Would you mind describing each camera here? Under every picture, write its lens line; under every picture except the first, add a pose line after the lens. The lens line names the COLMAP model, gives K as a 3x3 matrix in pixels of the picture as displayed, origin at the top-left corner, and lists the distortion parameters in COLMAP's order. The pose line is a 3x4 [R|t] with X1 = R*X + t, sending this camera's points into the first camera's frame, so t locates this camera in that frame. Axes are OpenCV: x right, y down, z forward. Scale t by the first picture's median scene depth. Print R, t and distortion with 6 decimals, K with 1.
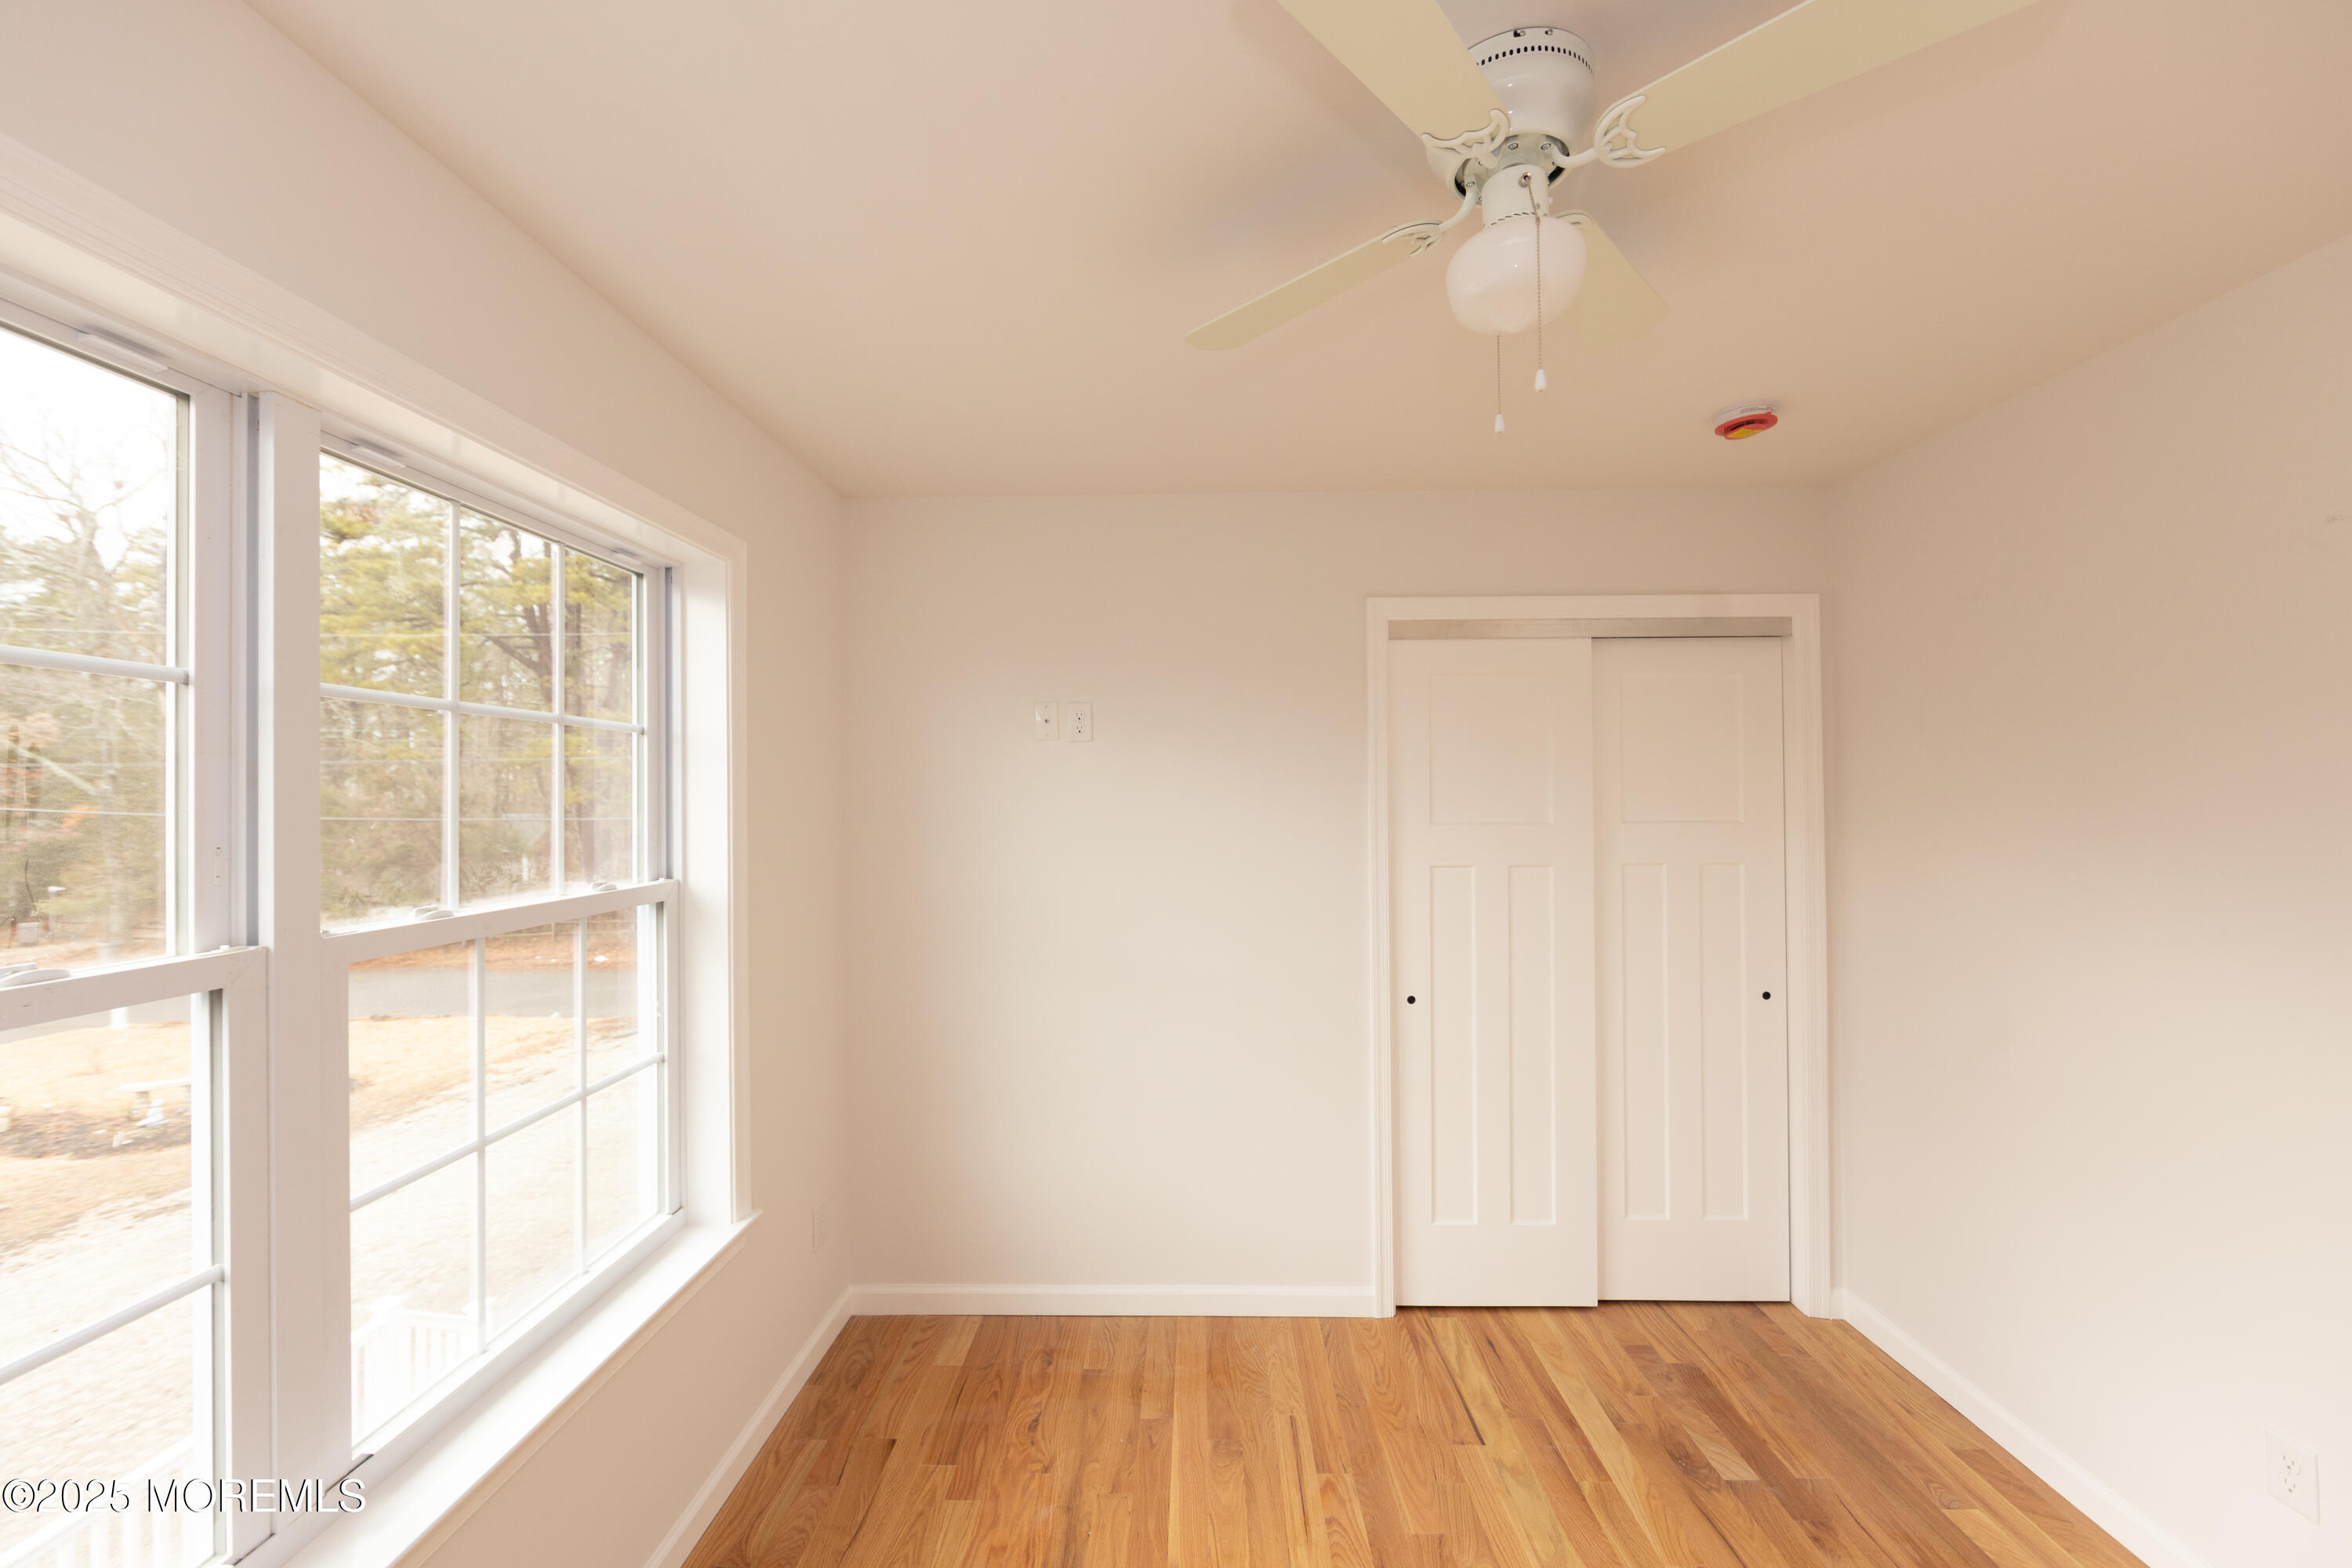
lens RADIAL K [[919.5, 0, 1176.0], [0, 919.5, 792.5], [0, 0, 1]] dist [-0.002460, 0.000606]
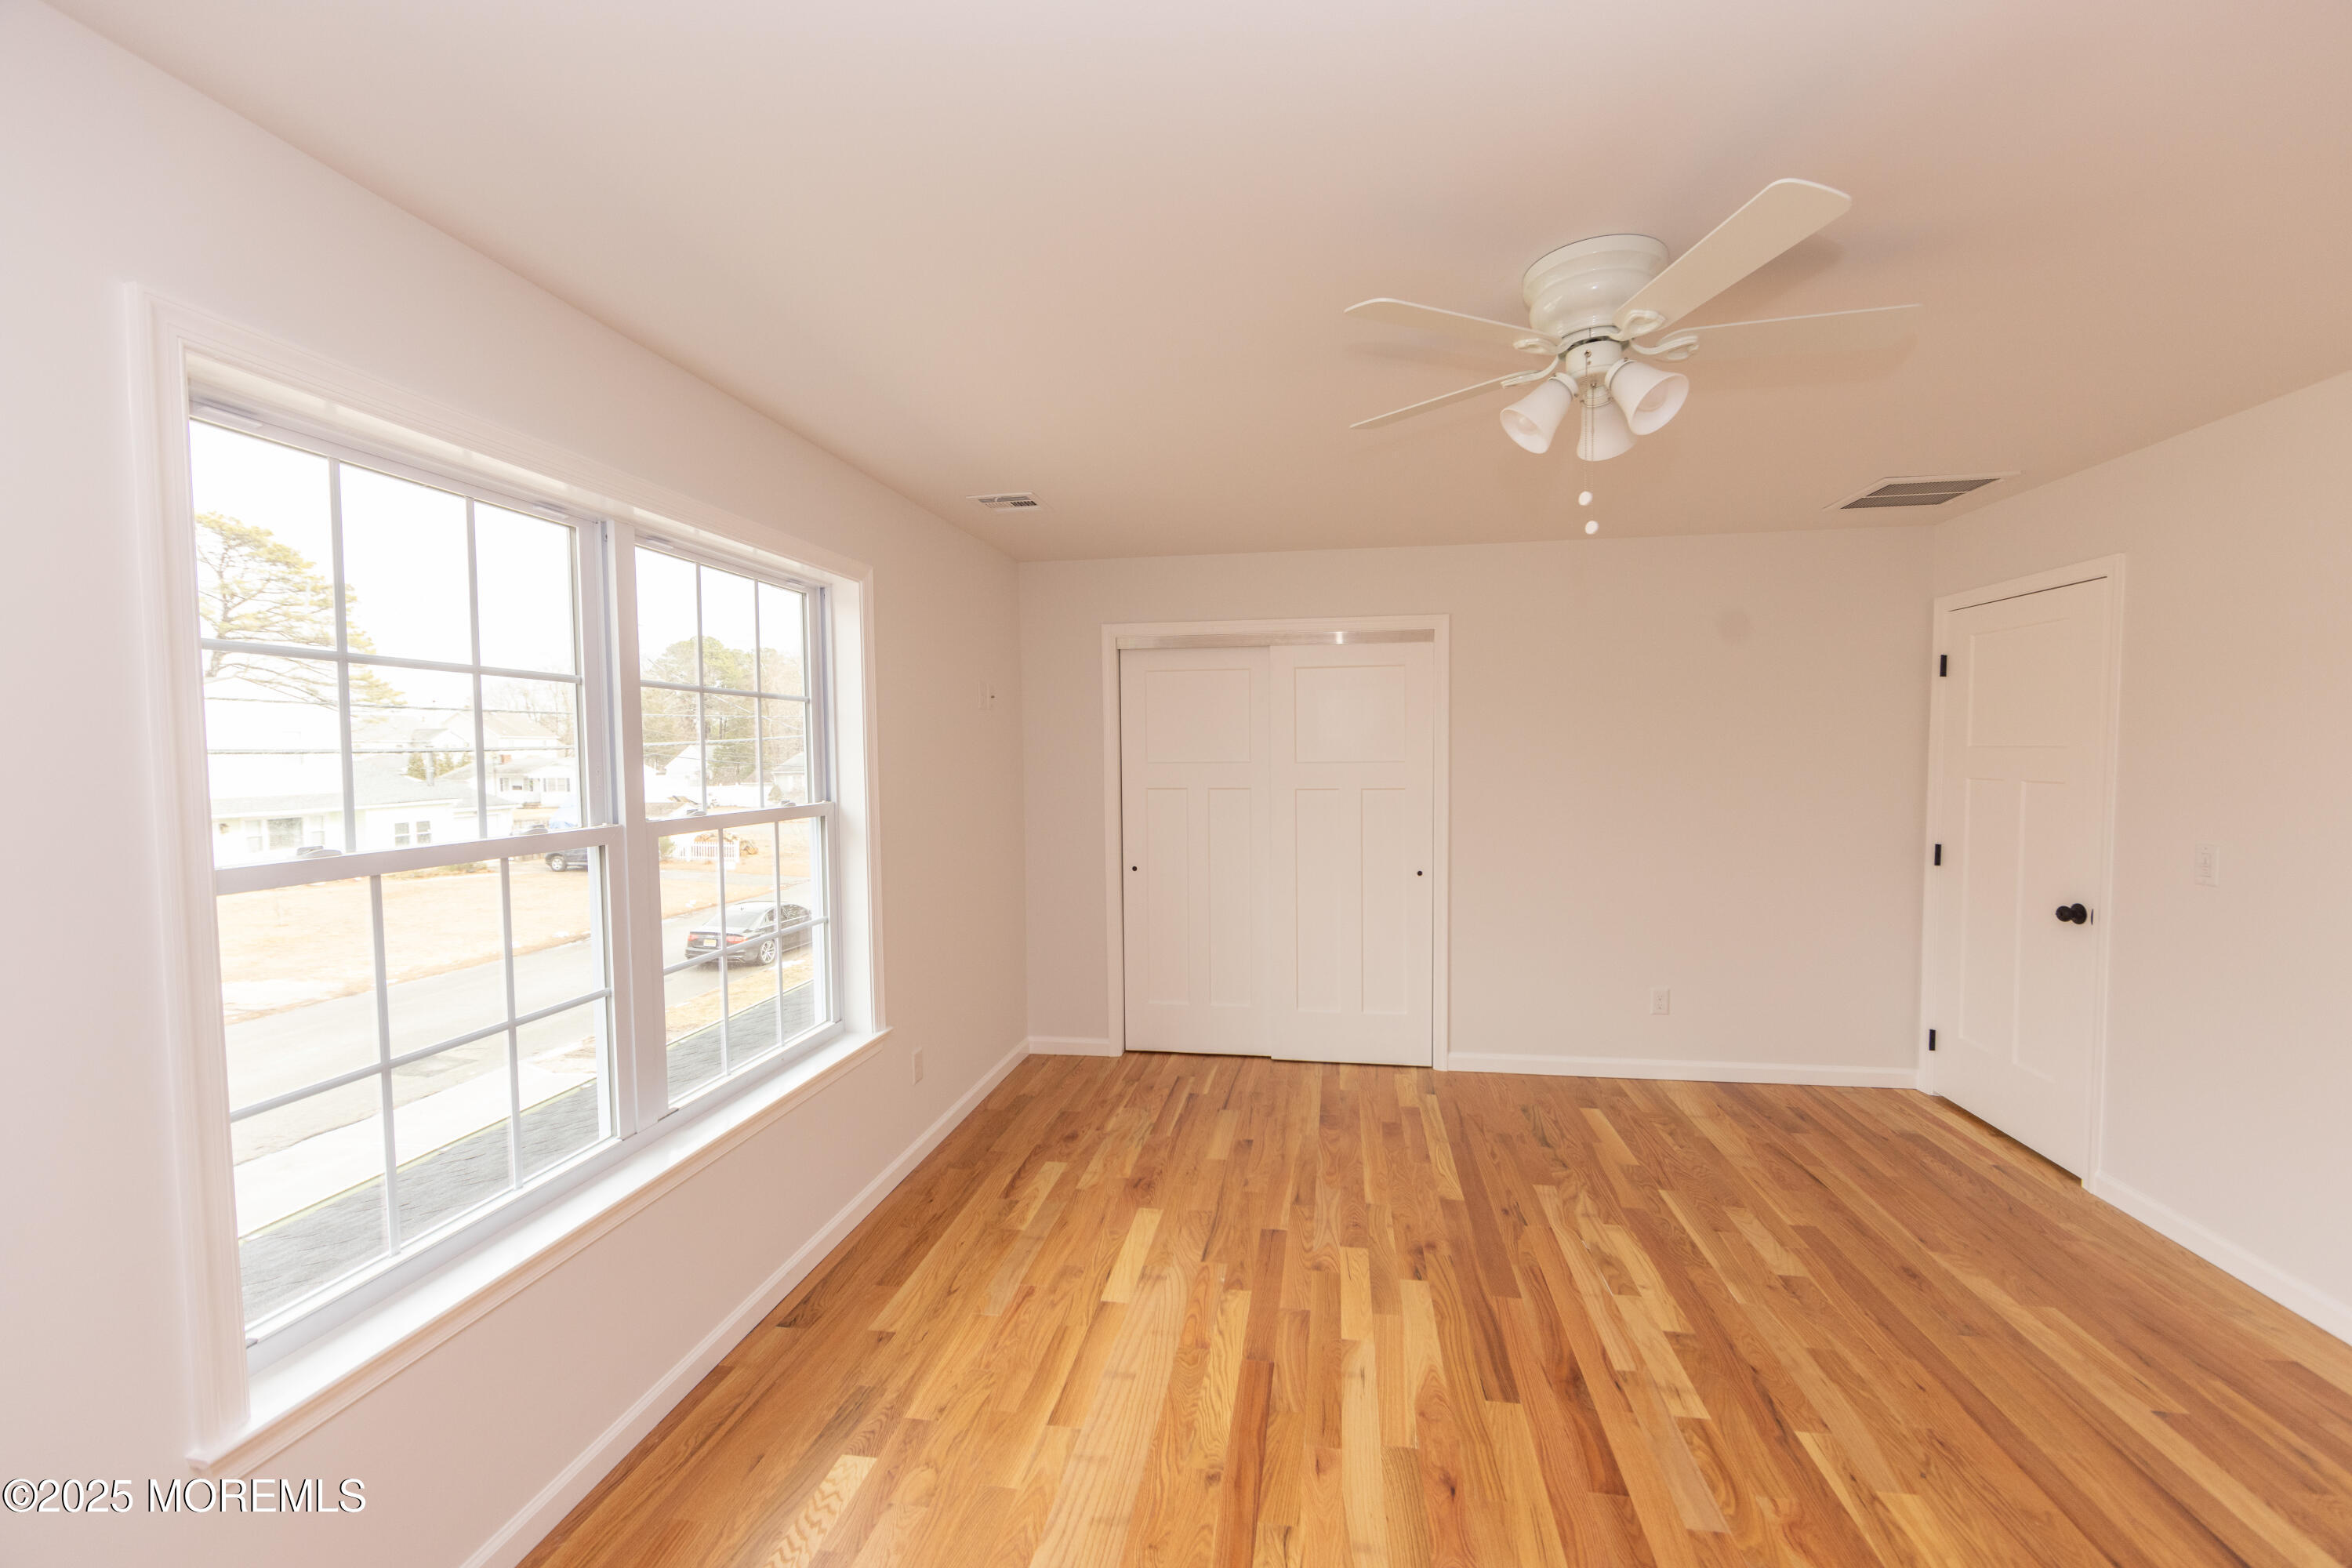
lens RADIAL K [[919.5, 0, 1183.1], [0, 919.5, 776.3], [0, 0, 1]] dist [-0.002460, 0.000606]
pose [[0.990206, -0.005207, -0.139515, 0.358314], [0.010117, 0.999353, 0.034503, 0.017494], [0.139245, -0.035577, 0.989619, -0.619838]]
